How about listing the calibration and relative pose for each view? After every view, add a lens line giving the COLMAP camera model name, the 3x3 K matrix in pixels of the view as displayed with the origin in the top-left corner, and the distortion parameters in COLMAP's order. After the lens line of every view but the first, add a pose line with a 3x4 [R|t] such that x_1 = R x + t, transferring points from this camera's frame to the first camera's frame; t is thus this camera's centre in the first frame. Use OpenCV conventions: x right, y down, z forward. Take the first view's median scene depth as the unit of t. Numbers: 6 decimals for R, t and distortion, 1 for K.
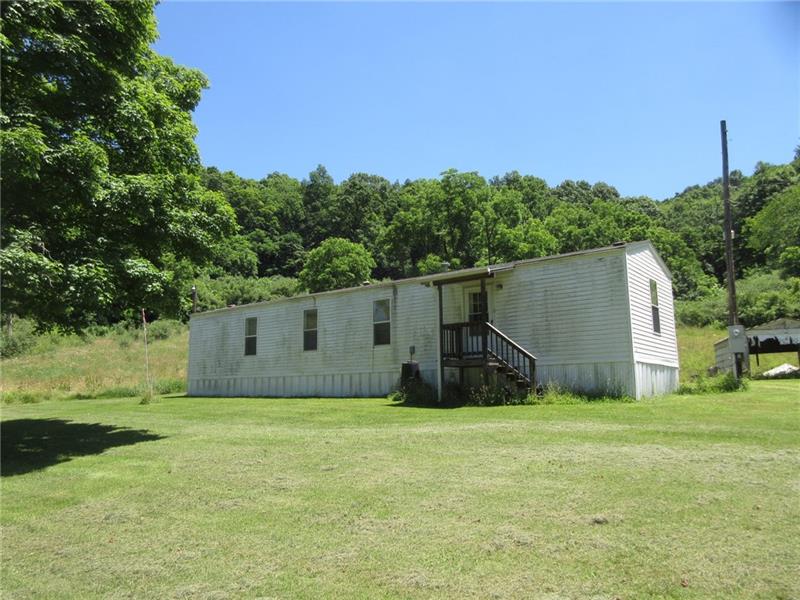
lens RADIAL K [[596.7, 0, 401.2], [0, 596.7, 299.2], [0, 0, 1]] dist [0.011969, 0.005278]
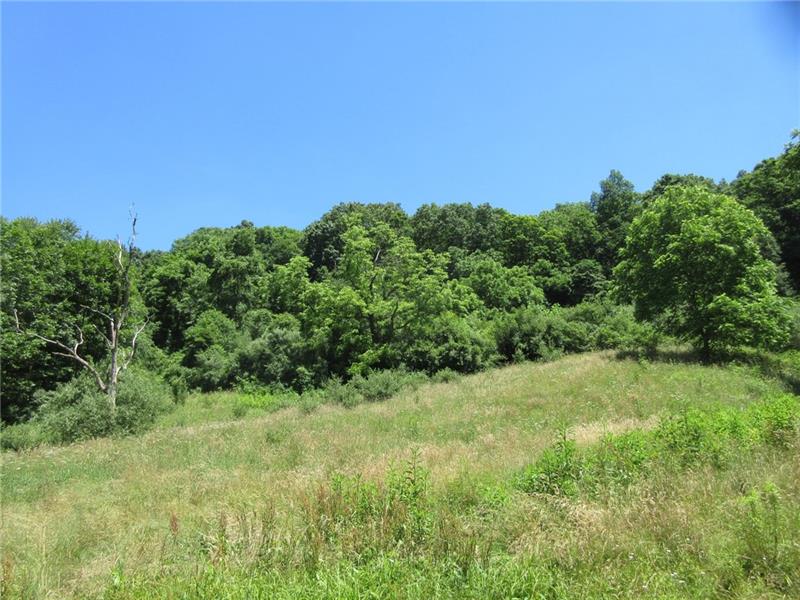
lens RADIAL K [[596.7, 0, 401.2], [0, 596.7, 299.2], [0, 0, 1]] dist [0.011969, 0.005278]
pose [[0.878840, -0.137807, -0.456781, -0.052157], [0.083263, 0.986986, -0.137569, 0.023690], [0.469795, 0.082869, 0.878877, 0.235823]]
